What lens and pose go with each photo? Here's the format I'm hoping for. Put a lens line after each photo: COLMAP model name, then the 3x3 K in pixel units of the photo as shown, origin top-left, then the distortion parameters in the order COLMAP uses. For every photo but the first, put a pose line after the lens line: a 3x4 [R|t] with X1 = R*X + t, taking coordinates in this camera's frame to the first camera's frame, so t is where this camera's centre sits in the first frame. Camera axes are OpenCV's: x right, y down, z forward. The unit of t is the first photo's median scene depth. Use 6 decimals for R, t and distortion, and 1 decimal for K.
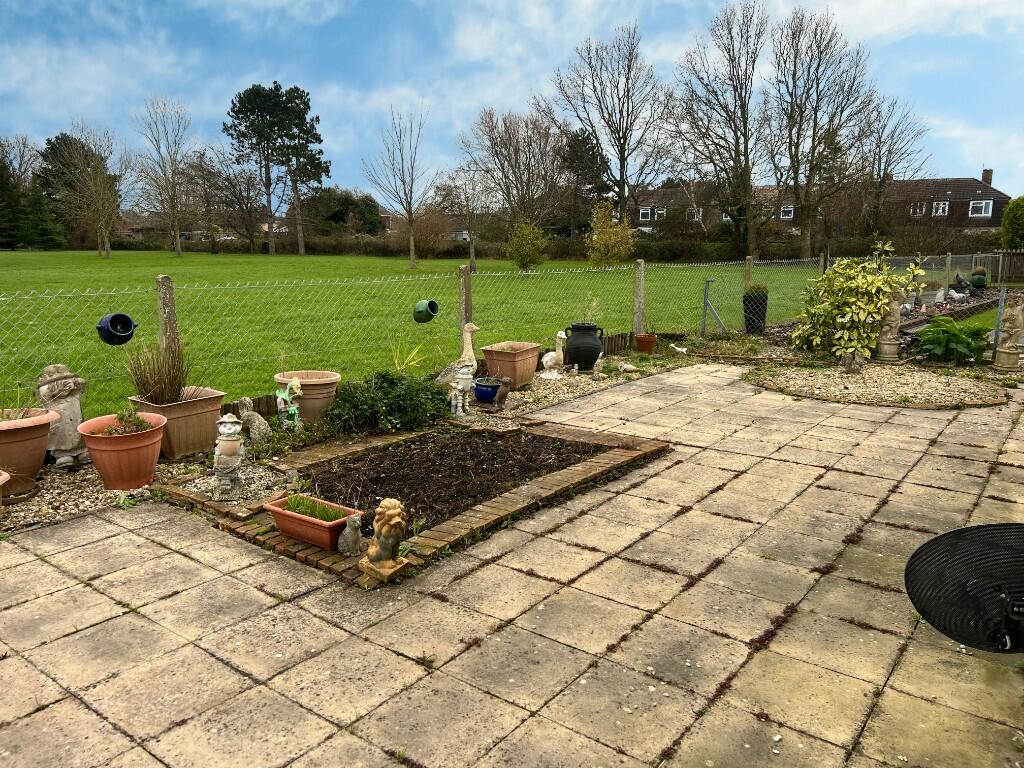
lens RADIAL K [[769.0, 0, 508.0], [0, 769.0, 376.5], [0, 0, 1]] dist [0.040434, -0.028961]
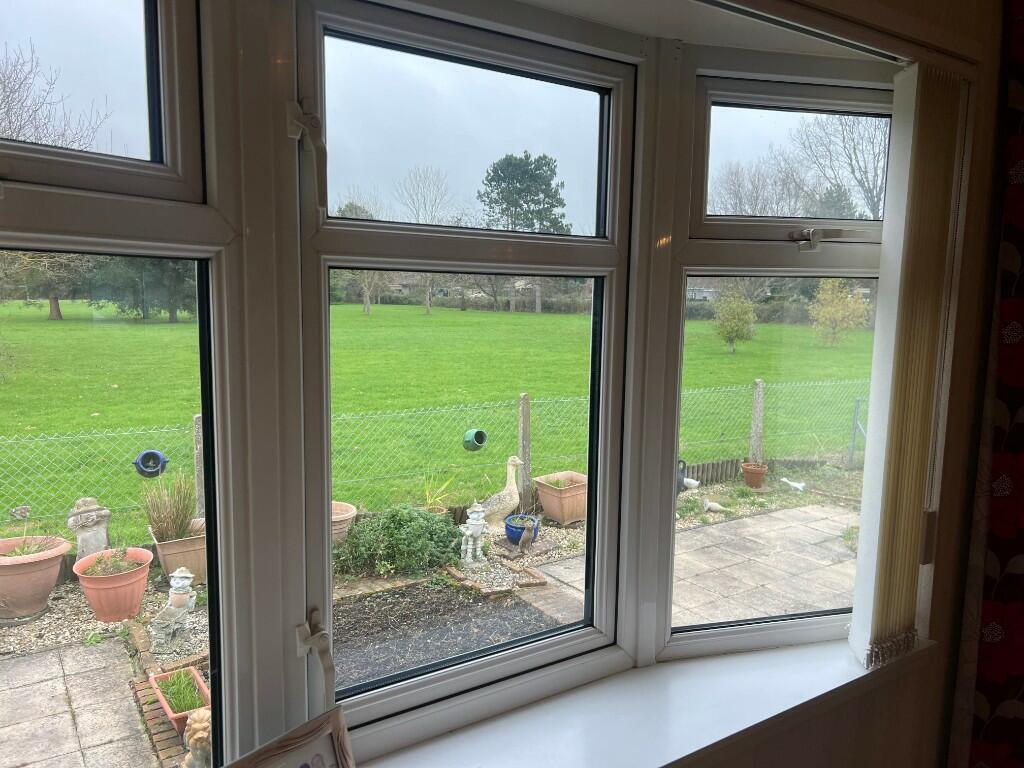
lens RADIAL K [[769.0, 0, 512.5], [0, 769.0, 388.1], [0, 0, 1]] dist [0.040434, -0.028961]
pose [[0.946918, 0.053944, -0.316917, 0.291254], [-0.068865, 0.996974, -0.036062, -0.139112], [0.314013, 0.055972, 0.947767, 0.071750]]
